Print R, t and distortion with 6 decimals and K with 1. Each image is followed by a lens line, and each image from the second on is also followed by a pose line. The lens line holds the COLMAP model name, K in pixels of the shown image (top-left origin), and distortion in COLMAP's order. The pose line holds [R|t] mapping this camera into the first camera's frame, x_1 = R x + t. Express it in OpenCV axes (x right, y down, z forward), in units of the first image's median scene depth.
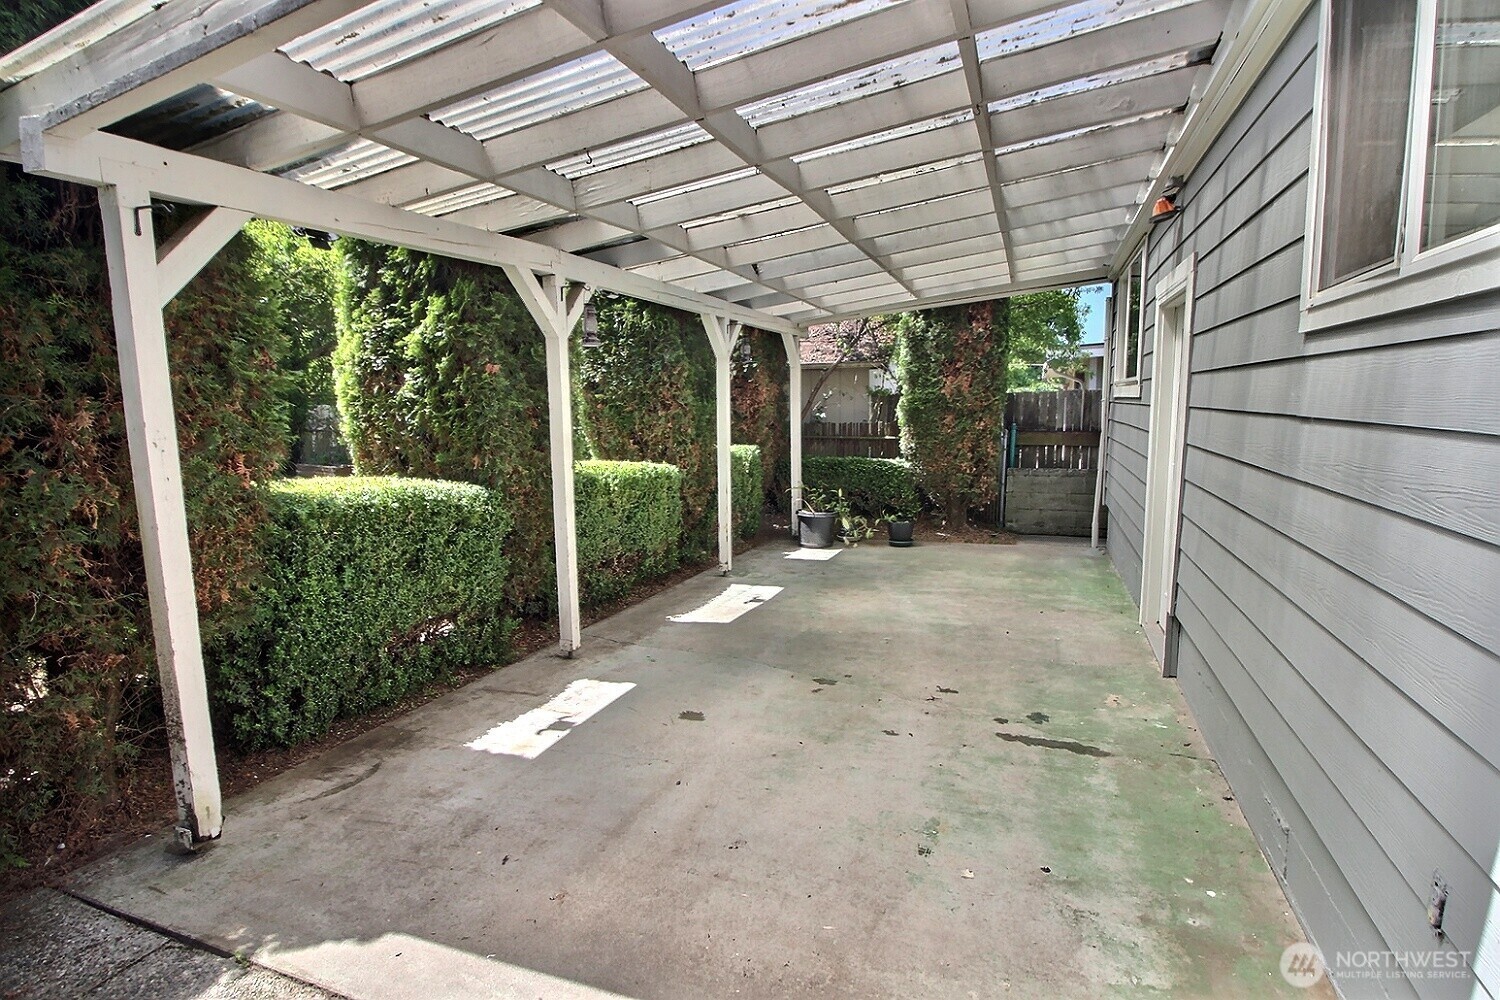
lens RADIAL K [[752.9, 0, 757.6], [0, 752.9, 502.1], [0, 0, 1]] dist [0.008296, -0.015343]
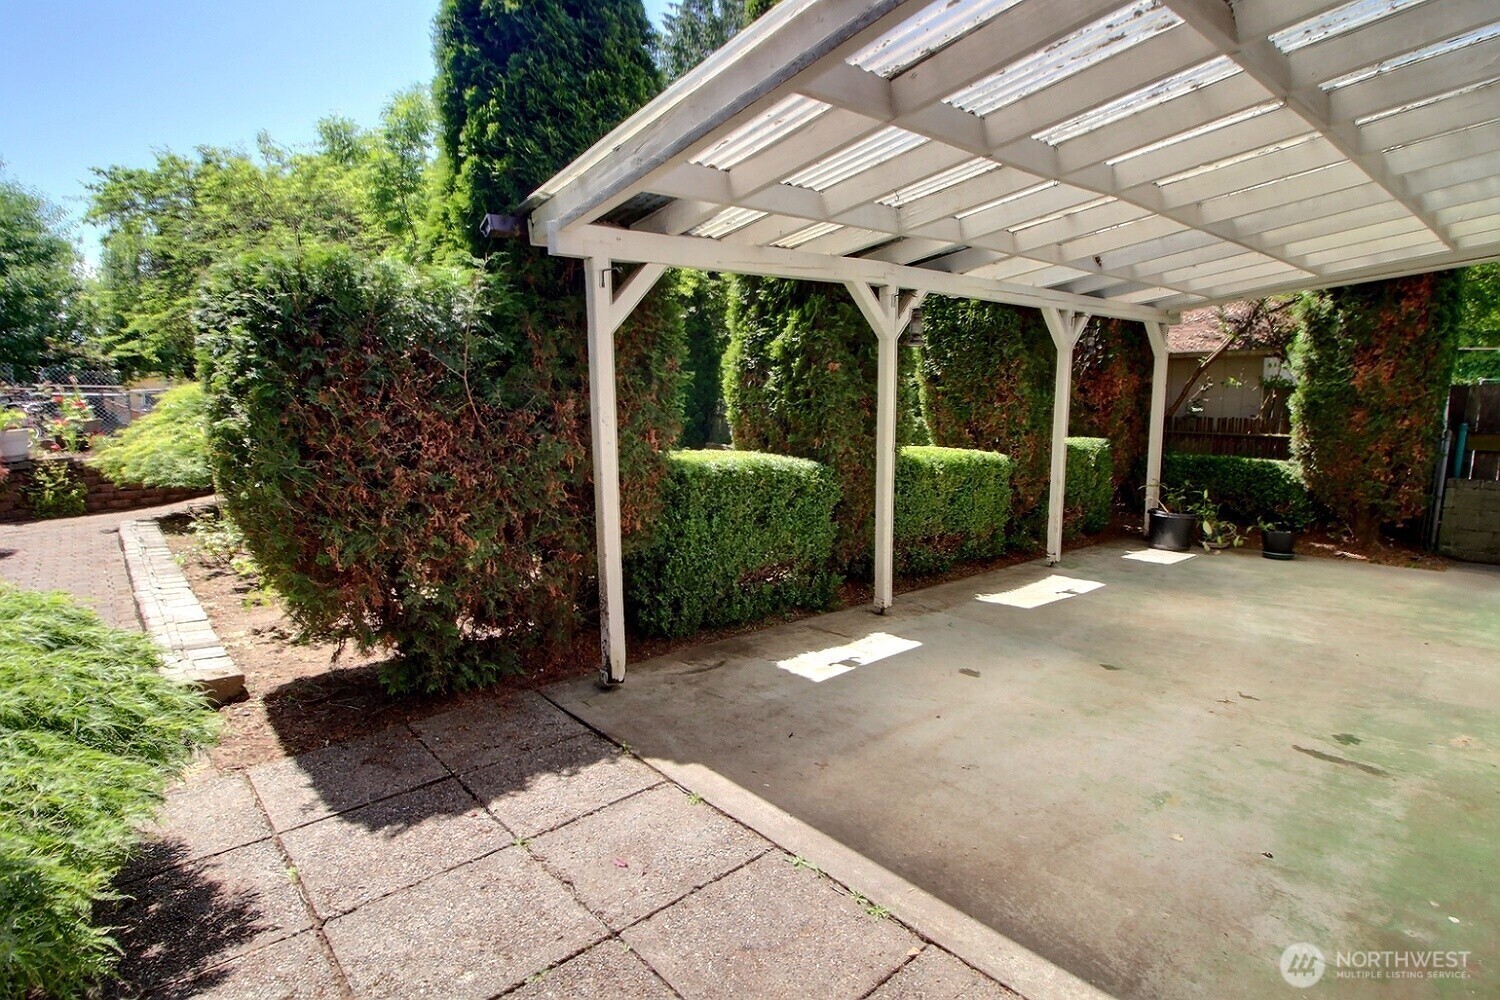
lens RADIAL K [[752.9, 0, 760.0], [0, 752.9, 500.2], [0, 0, 1]] dist [0.008296, -0.015343]
pose [[0.881777, 0.069607, -0.466503, 0.128533], [-0.065257, 0.997543, 0.025496, 0.015379], [0.467131, 0.007961, 0.884152, -0.131618]]
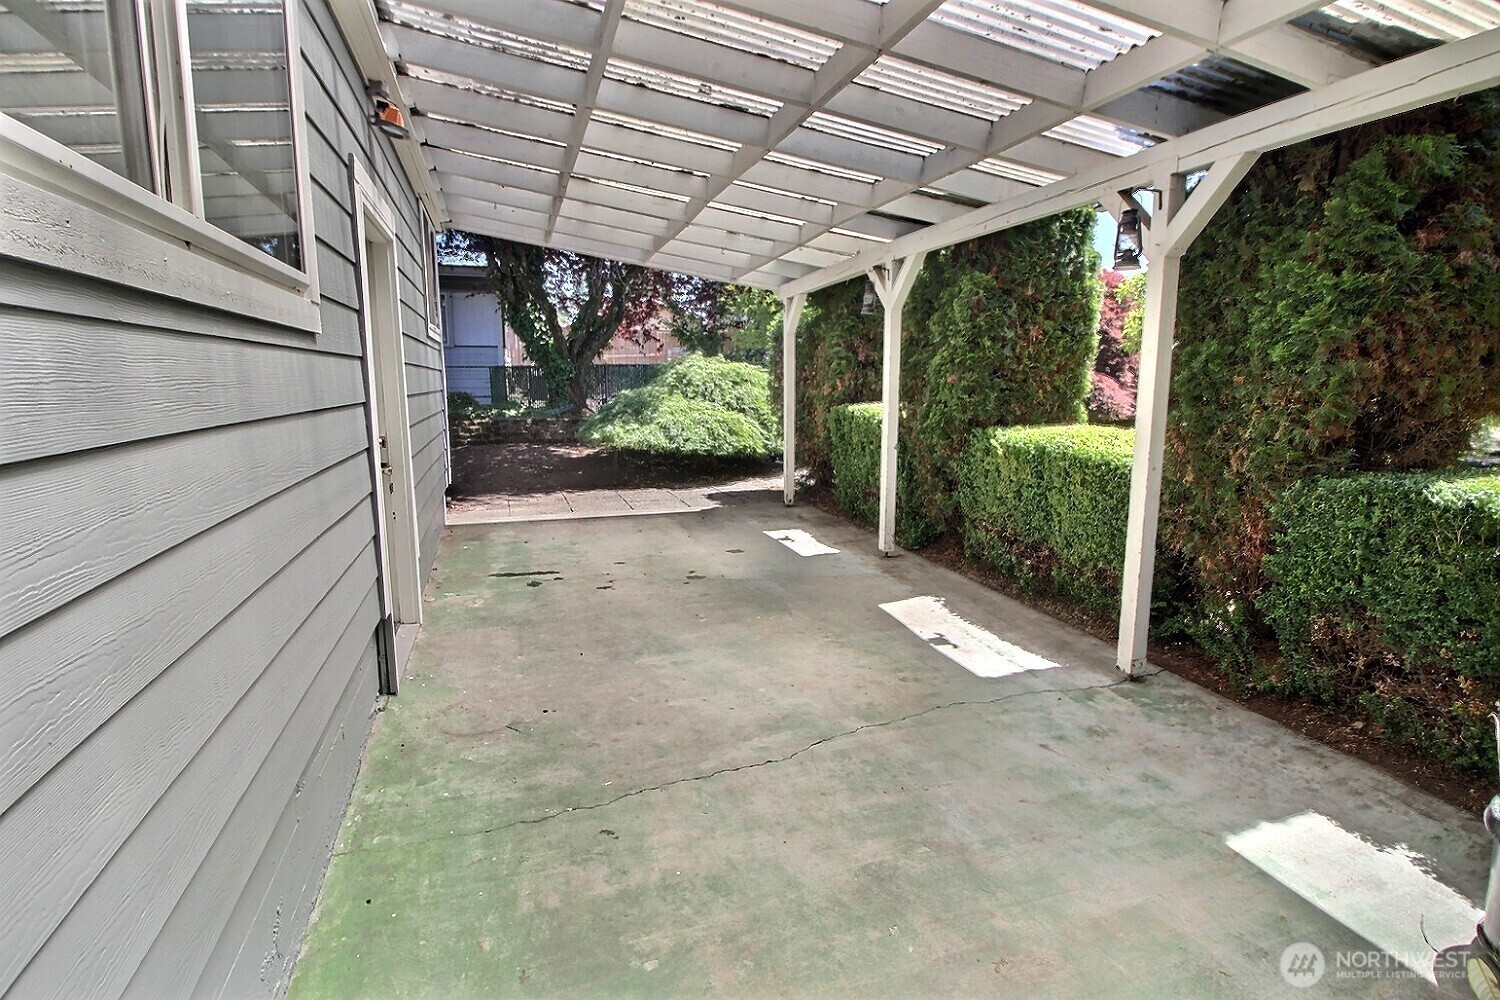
lens RADIAL K [[752.9, 0, 754.3], [0, 752.9, 495.6], [0, 0, 1]] dist [0.008296, -0.015343]
pose [[-0.784731, 0.106326, -0.610649, 0.778748], [-0.075302, 0.961526, 0.264190, -0.243642], [0.615245, 0.253301, -0.746533, 1.974323]]
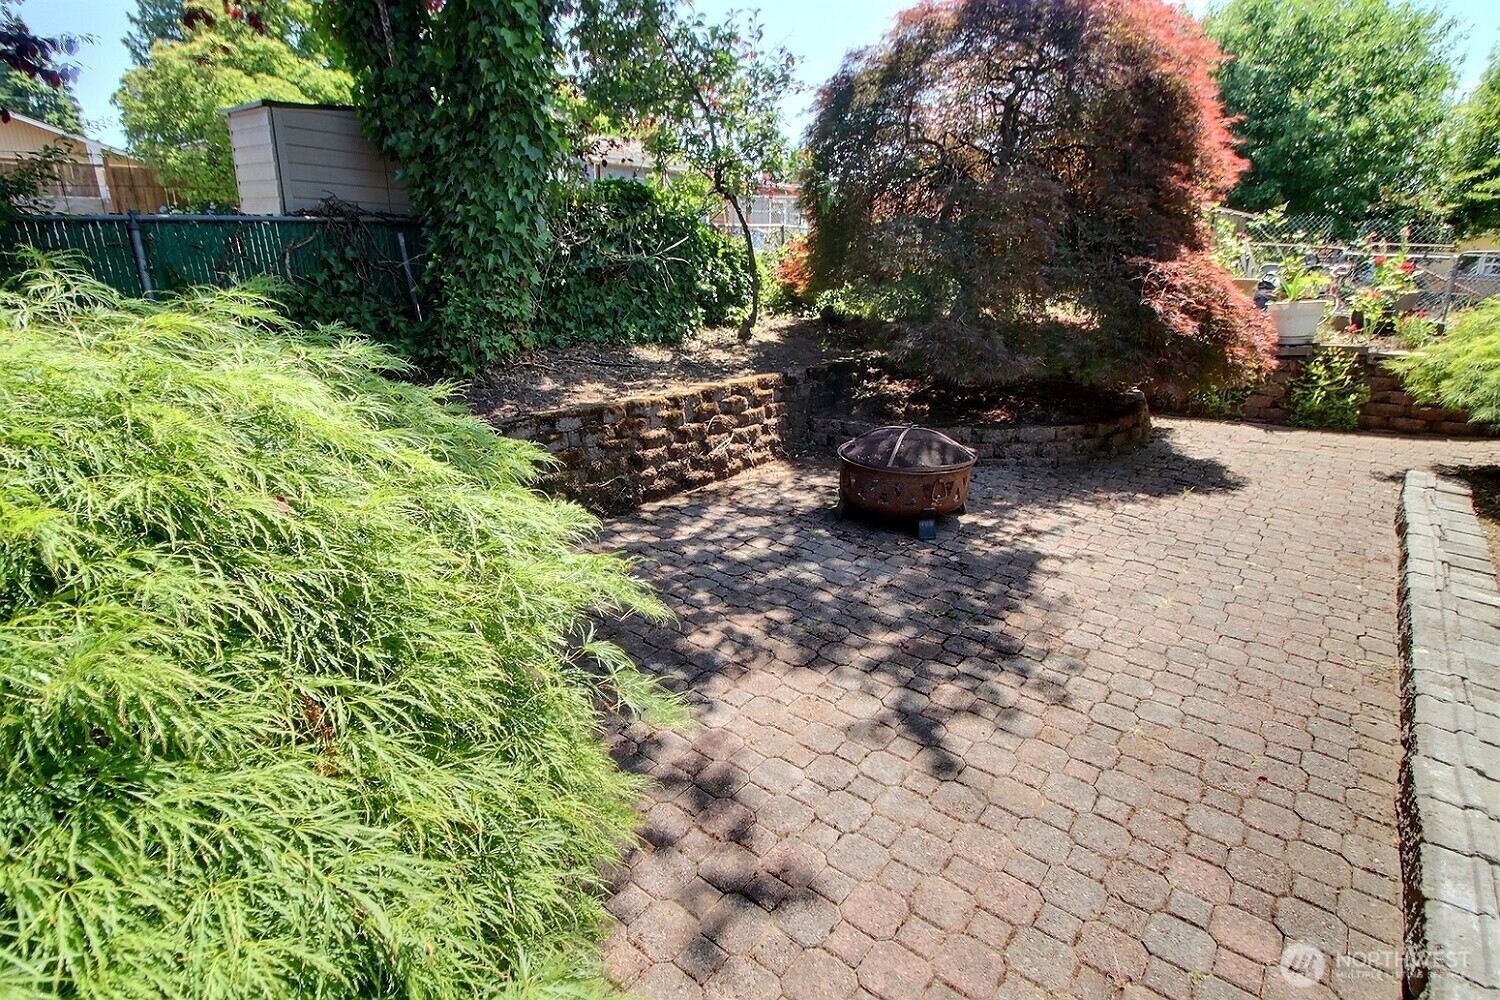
lens RADIAL K [[752.9, 0, 751.1], [0, 752.9, 503.6], [0, 0, 1]] dist [0.008296, -0.015343]
pose [[-0.321502, 0.300653, -0.897911, -0.705920], [-0.130906, 0.925038, 0.356607, -0.004809], [0.937817, 0.232192, -0.258044, 0.128734]]
